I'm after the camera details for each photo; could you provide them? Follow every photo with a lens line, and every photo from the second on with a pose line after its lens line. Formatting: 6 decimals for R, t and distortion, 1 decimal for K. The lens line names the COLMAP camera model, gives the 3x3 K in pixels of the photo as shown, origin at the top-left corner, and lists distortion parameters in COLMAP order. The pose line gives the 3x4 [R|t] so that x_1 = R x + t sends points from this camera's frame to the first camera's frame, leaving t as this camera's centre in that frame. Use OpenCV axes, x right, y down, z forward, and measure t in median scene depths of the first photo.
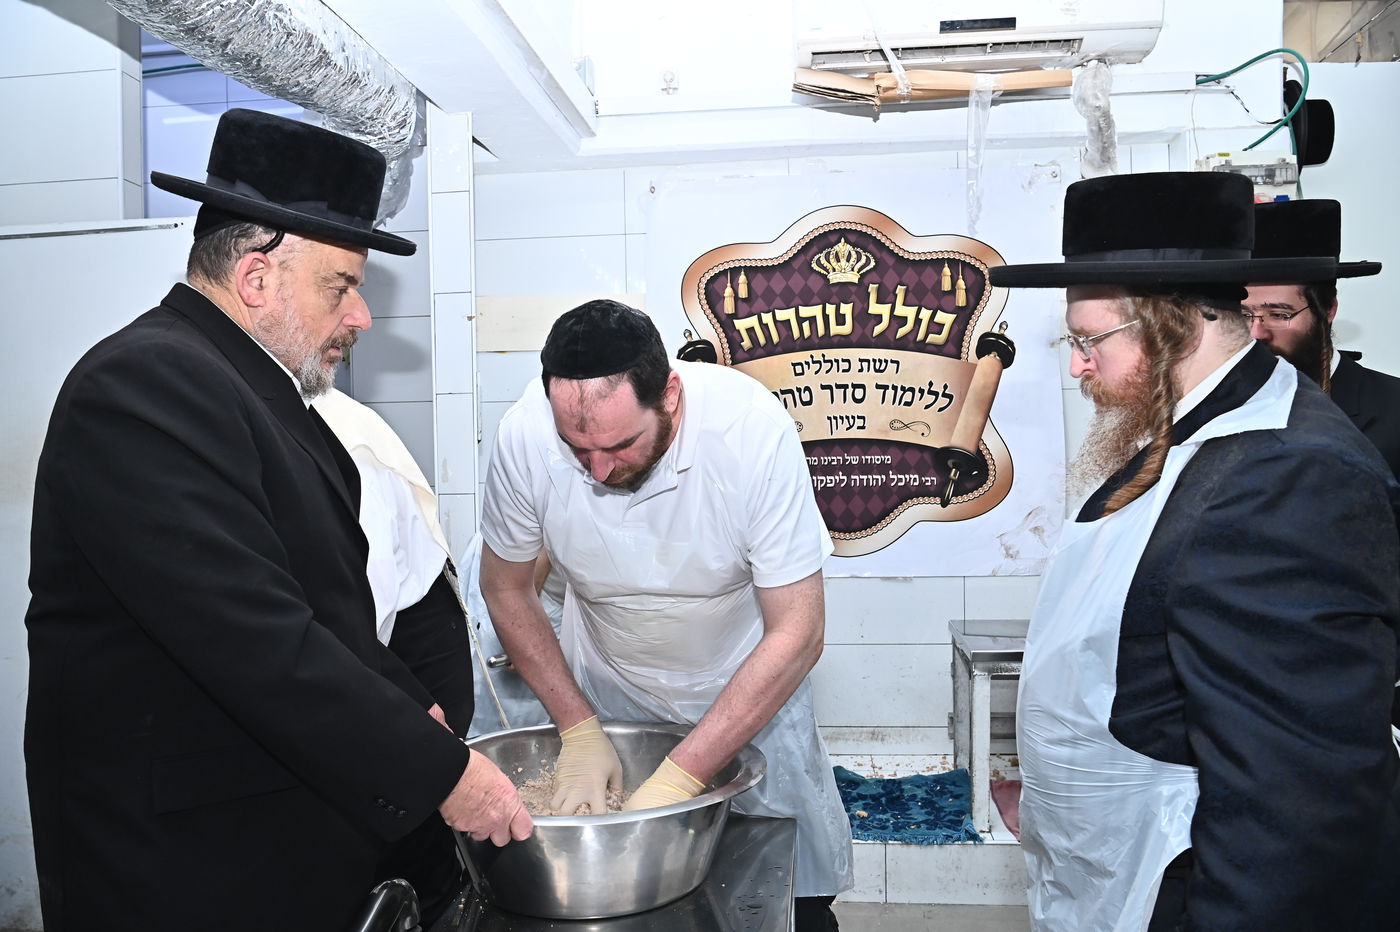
lens RADIAL K [[1071.1, 0, 695.0], [0, 1071.1, 467.4], [0, 0, 1]] dist [-0.058084, 0.026662]
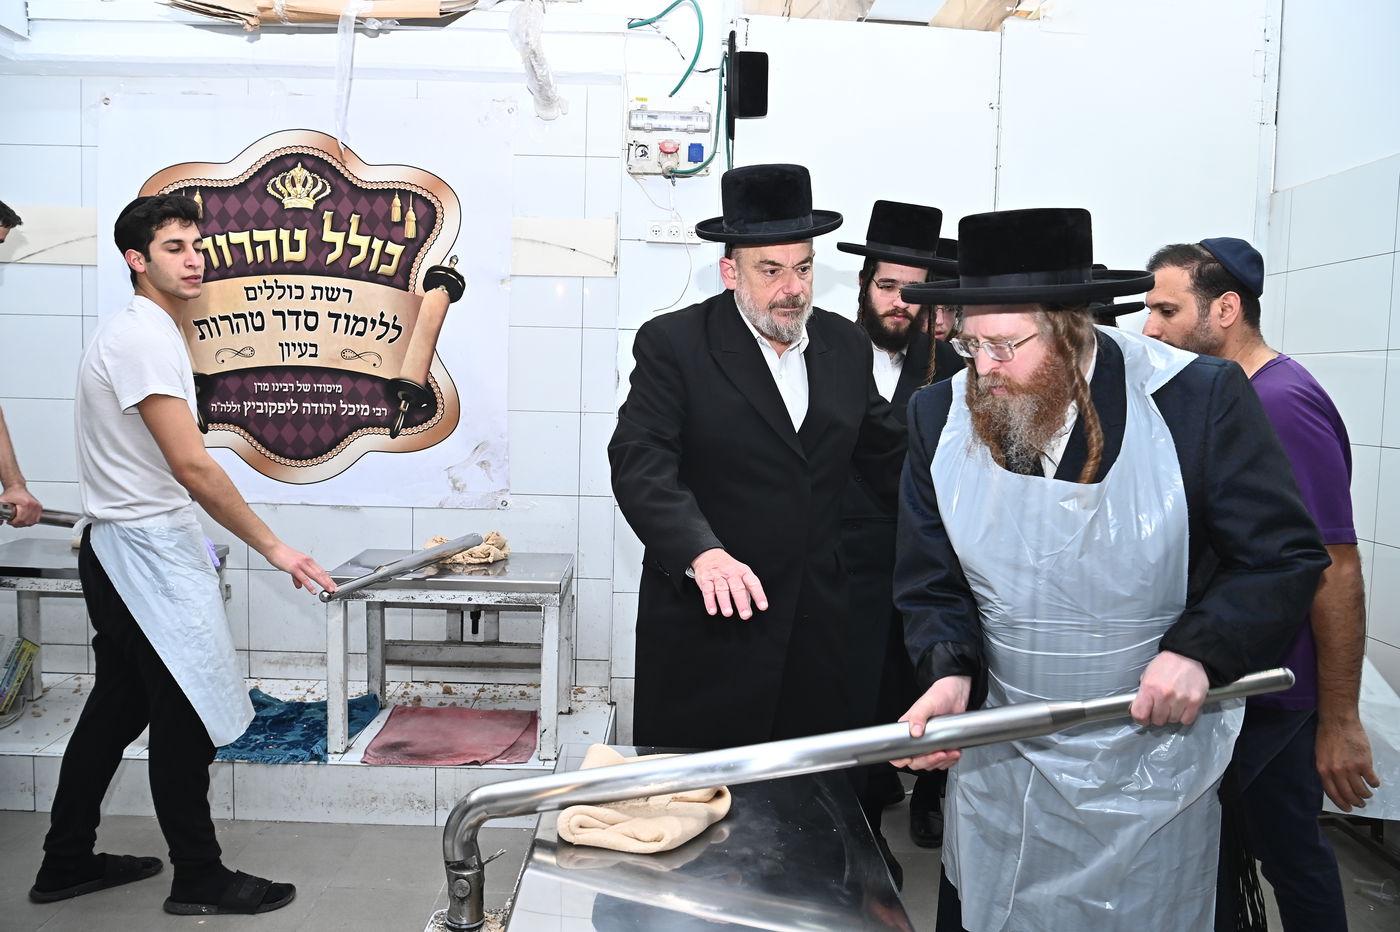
lens RADIAL K [[1071.1, 0, 695.0], [0, 1071.1, 467.4], [0, 0, 1]] dist [-0.058084, 0.026662]
pose [[0.991296, 0.035752, 0.126701, 0.388372], [-0.042745, 0.997684, 0.052910, -0.000654], [-0.124515, -0.057865, 0.990529, -0.034679]]
